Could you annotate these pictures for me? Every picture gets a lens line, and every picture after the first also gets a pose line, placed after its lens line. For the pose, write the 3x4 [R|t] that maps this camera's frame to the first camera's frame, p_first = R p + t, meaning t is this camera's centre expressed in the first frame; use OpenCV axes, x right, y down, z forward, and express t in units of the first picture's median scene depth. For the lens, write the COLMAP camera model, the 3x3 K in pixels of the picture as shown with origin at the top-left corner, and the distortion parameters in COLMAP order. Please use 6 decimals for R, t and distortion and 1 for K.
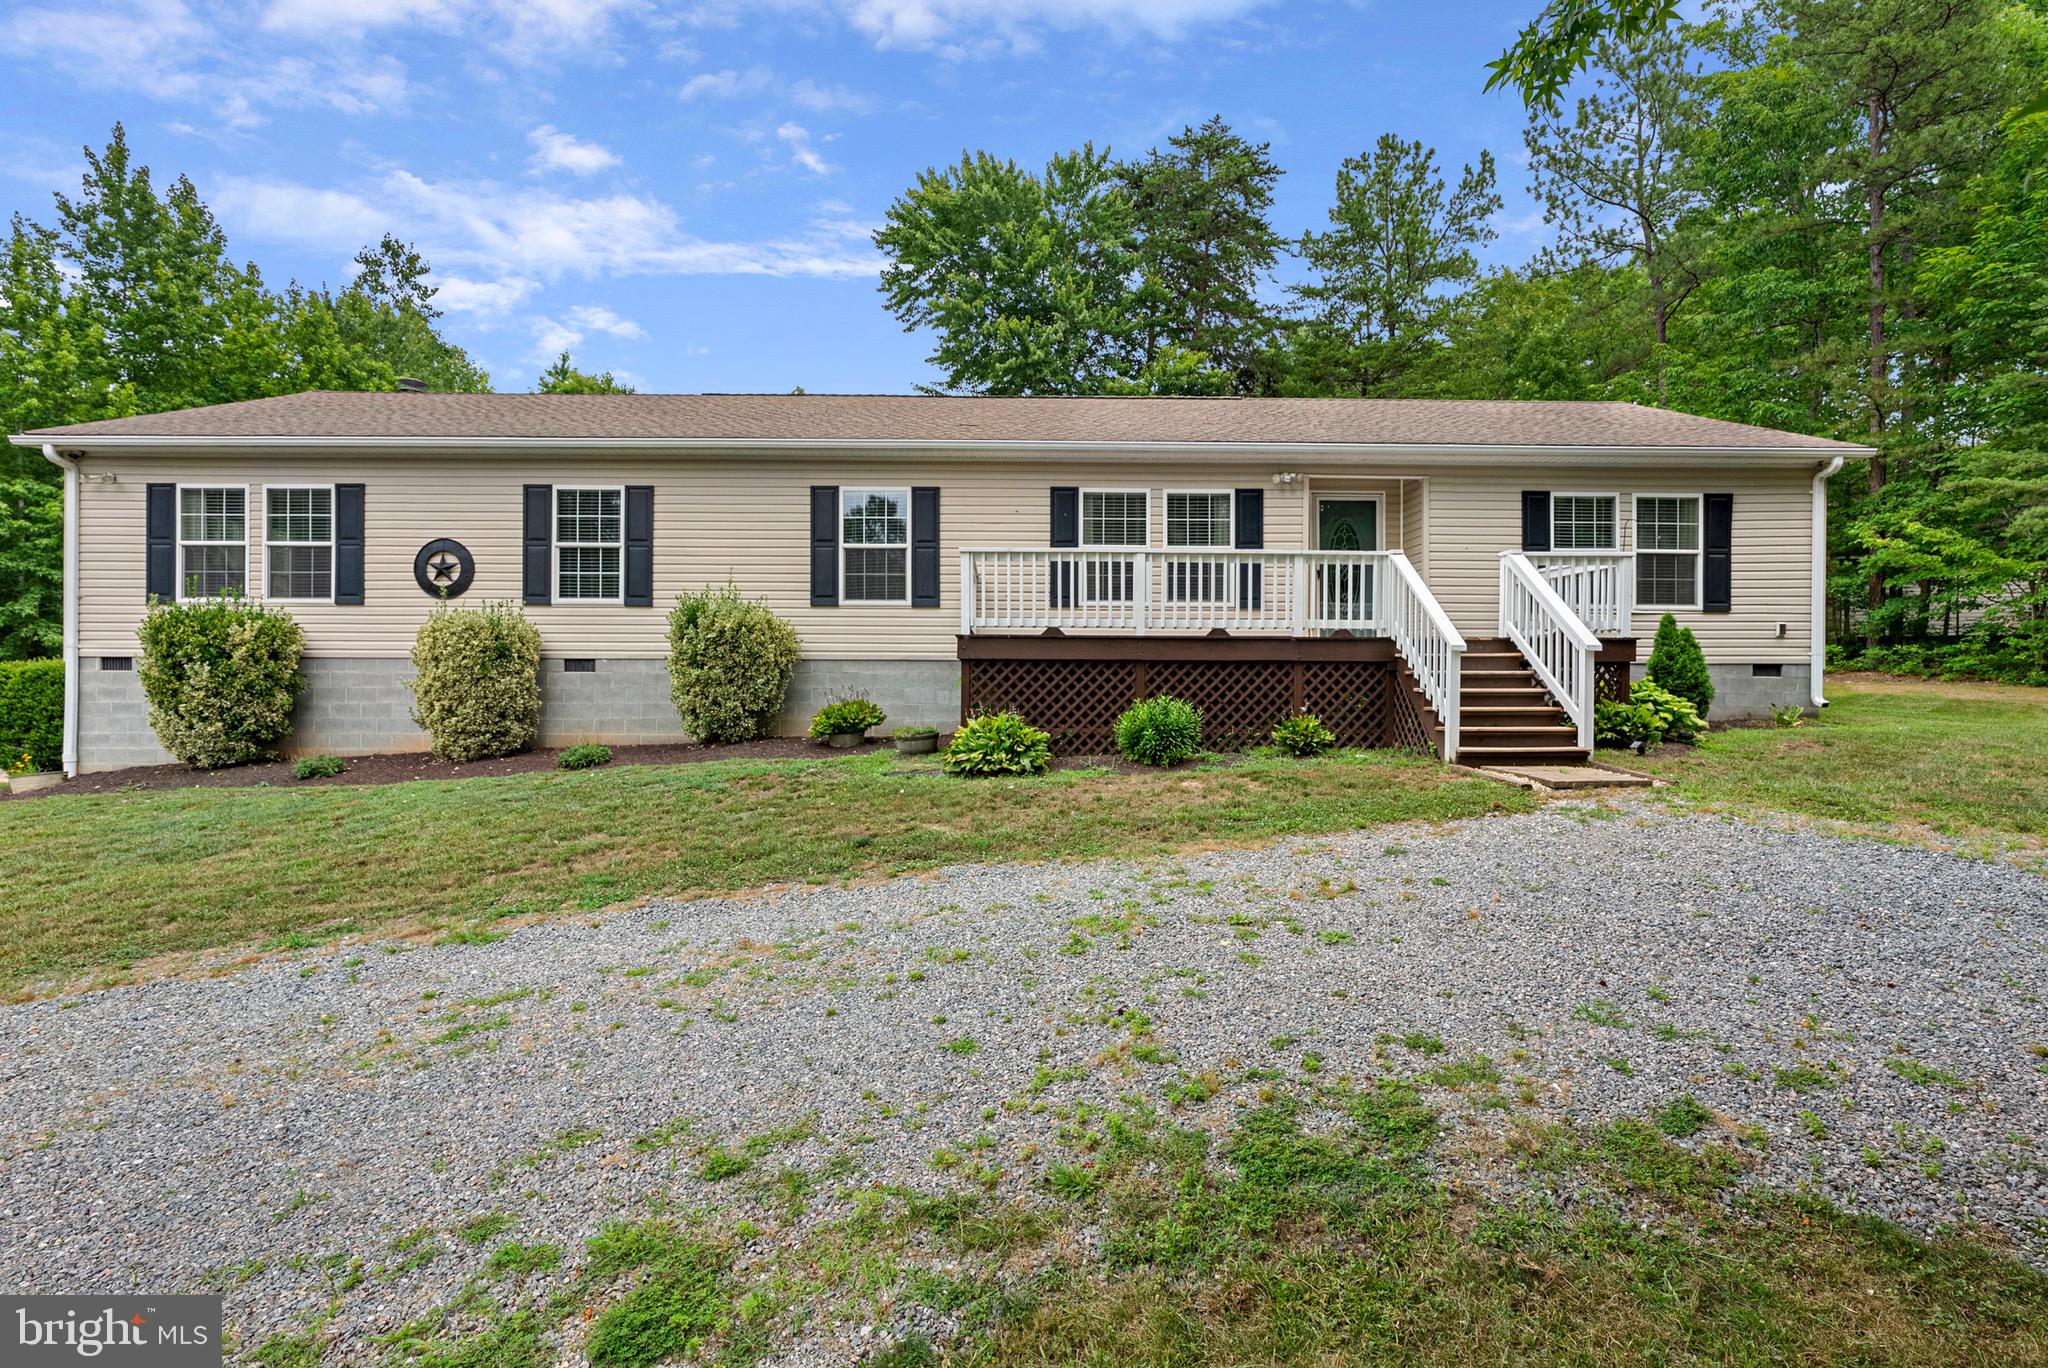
lens RADIAL K [[939.6, 0, 1024.0], [0, 939.6, 664.8], [0, 0, 1]] dist [-0.001659, 0.000831]
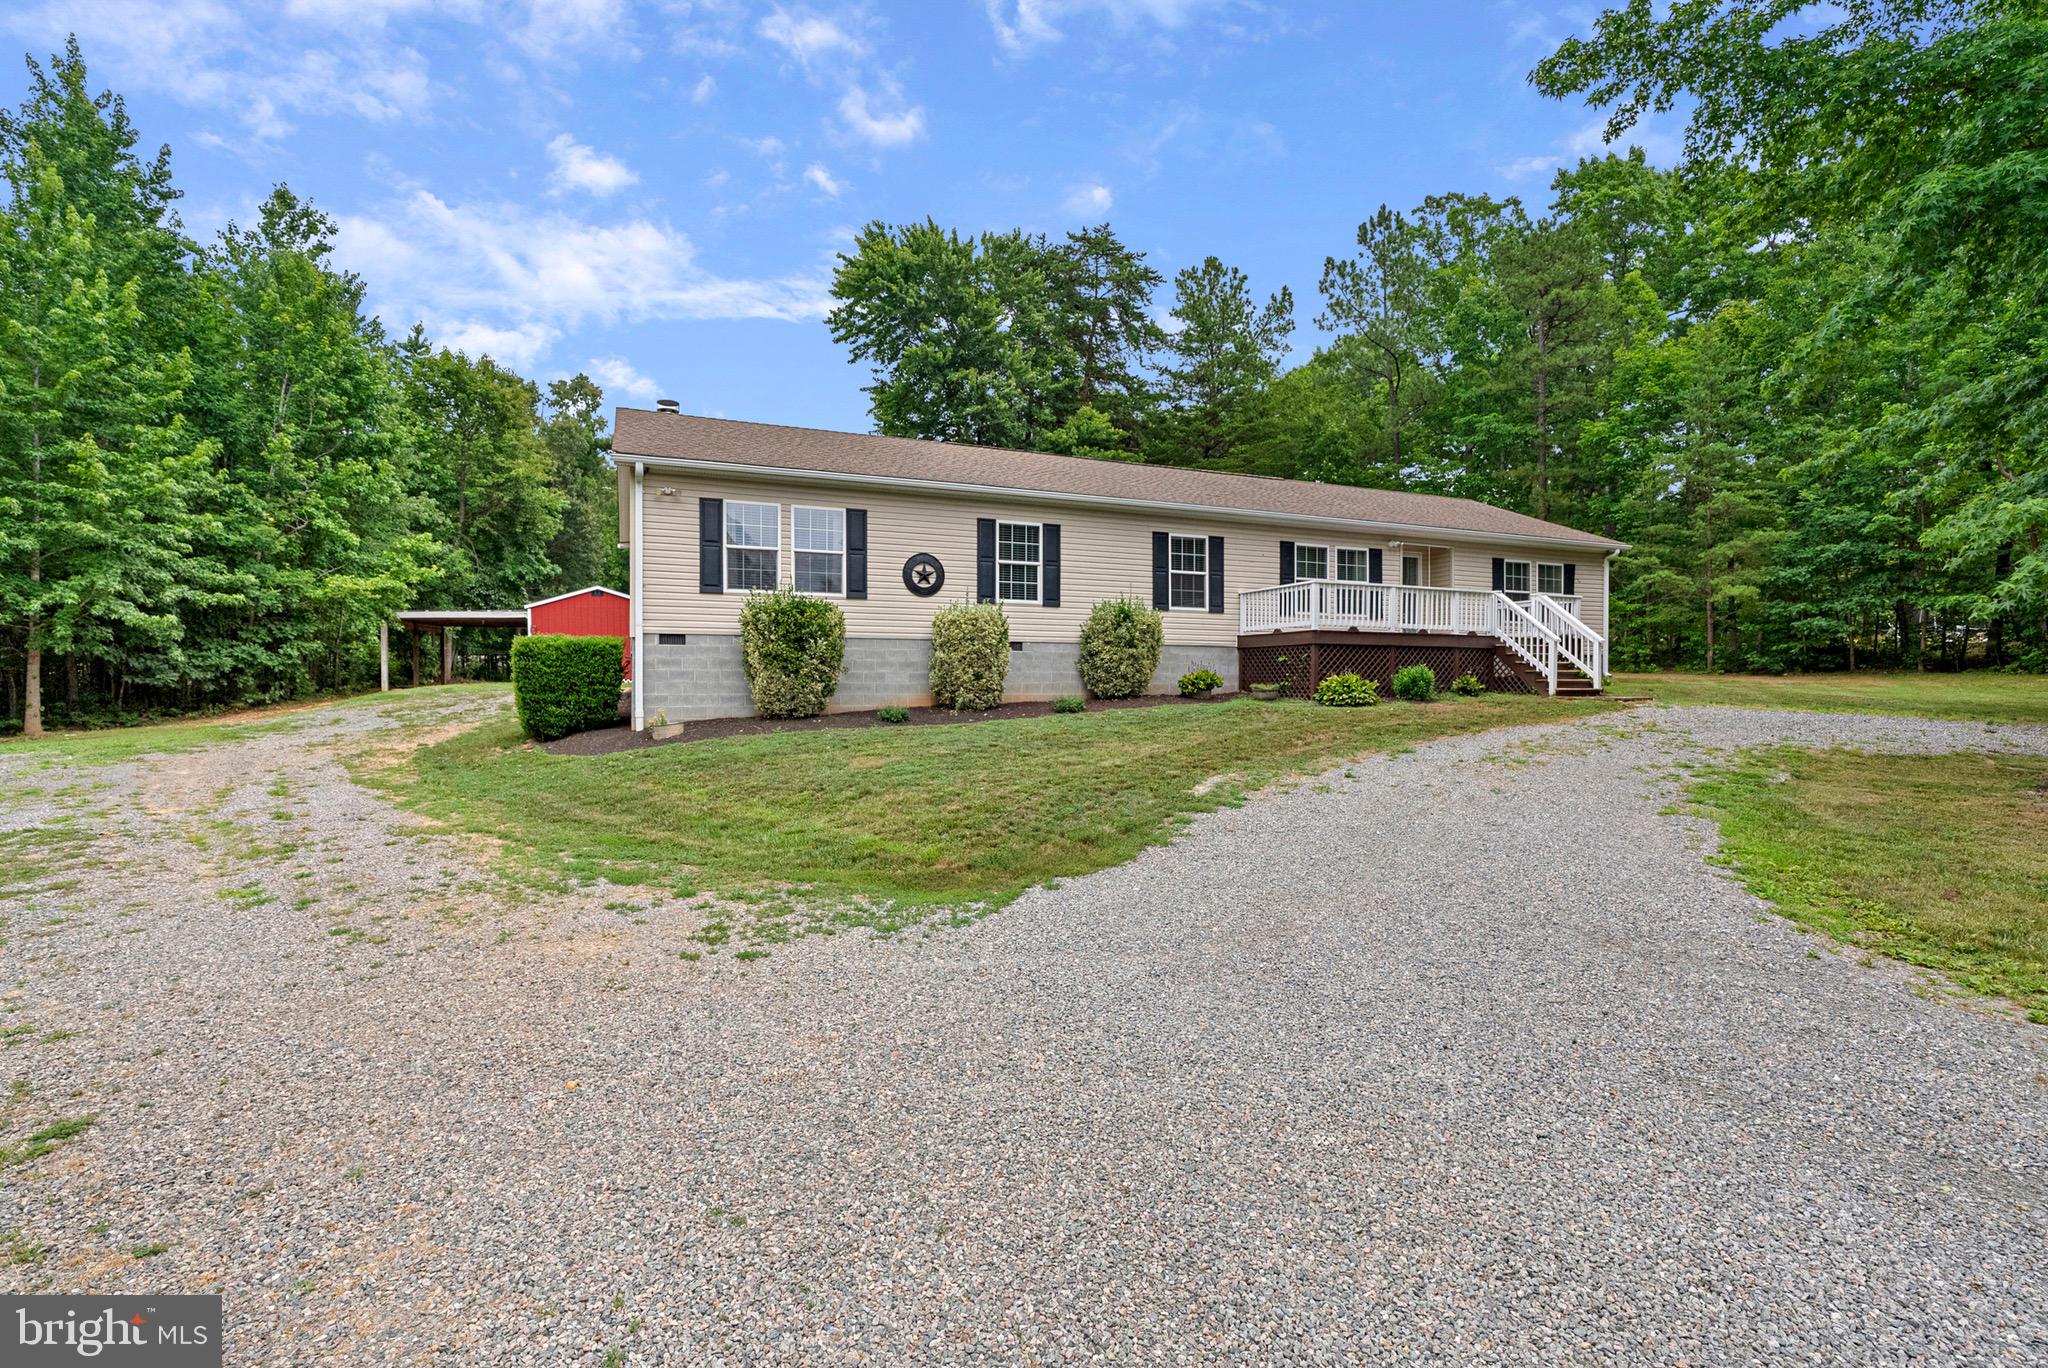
lens RADIAL K [[938.6, 0, 1033.2], [0, 938.6, 682.8], [0, 0, 1]] dist [-0.001967, -0.000405]
pose [[0.925372, -0.000242, 0.379059, -0.986986], [-0.004014, 0.999937, 0.010435, 0.041533], [-0.379038, -0.011178, 0.925314, -0.344349]]
